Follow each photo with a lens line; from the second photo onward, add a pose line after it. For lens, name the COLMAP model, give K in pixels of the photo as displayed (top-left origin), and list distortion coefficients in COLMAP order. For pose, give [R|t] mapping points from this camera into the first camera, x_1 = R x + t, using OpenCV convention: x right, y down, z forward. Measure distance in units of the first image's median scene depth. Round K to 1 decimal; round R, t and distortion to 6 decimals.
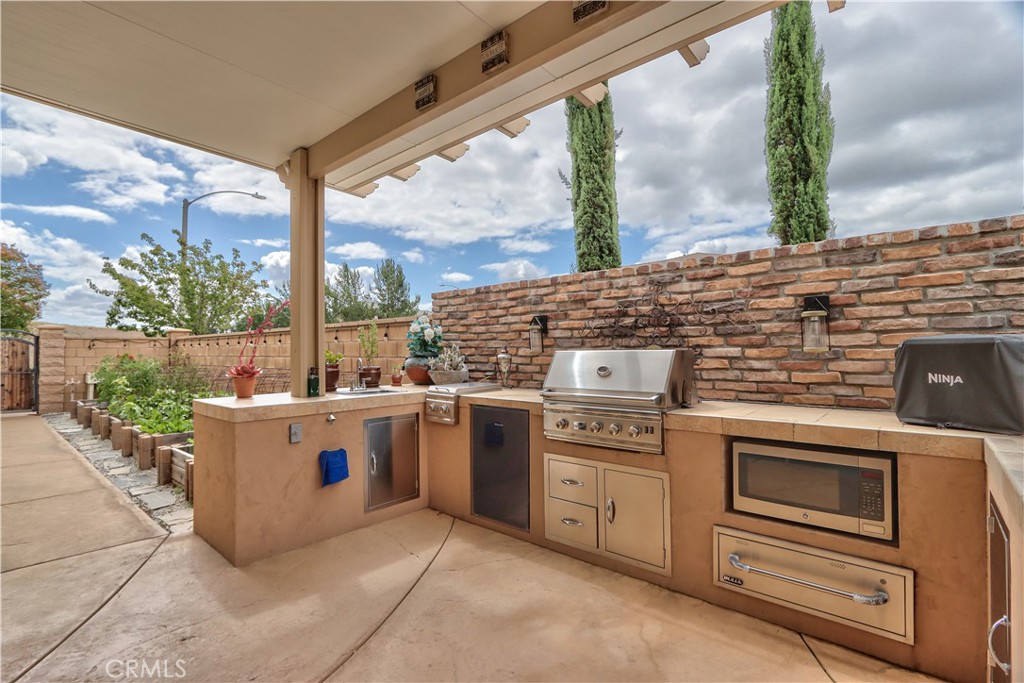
lens RADIAL K [[472.1, 0, 499.6], [0, 472.1, 344.4], [0, 0, 1]] dist [-0.013886, -0.000148]
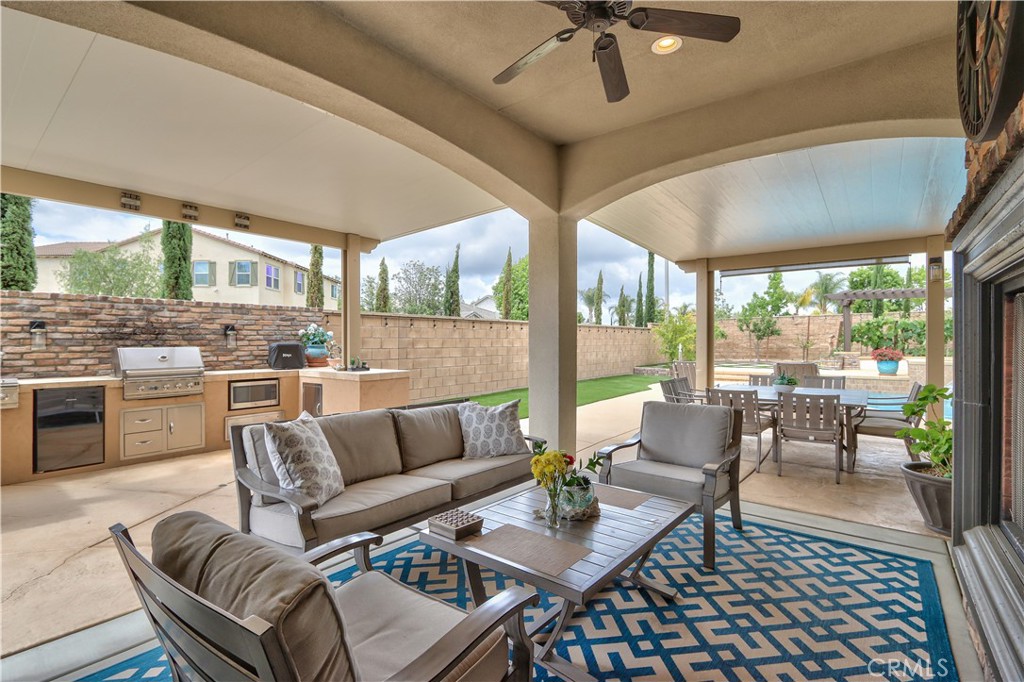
lens RADIAL K [[472.1, 0, 499.6], [0, 472.1, 343.9], [0, 0, 1]] dist [-0.013886, -0.000148]
pose [[-0.051562, 0.006197, 0.998651, -1.570643], [-0.005907, 0.999961, -0.006510, 0.002200], [-0.998652, -0.006234, -0.051524, -0.240666]]
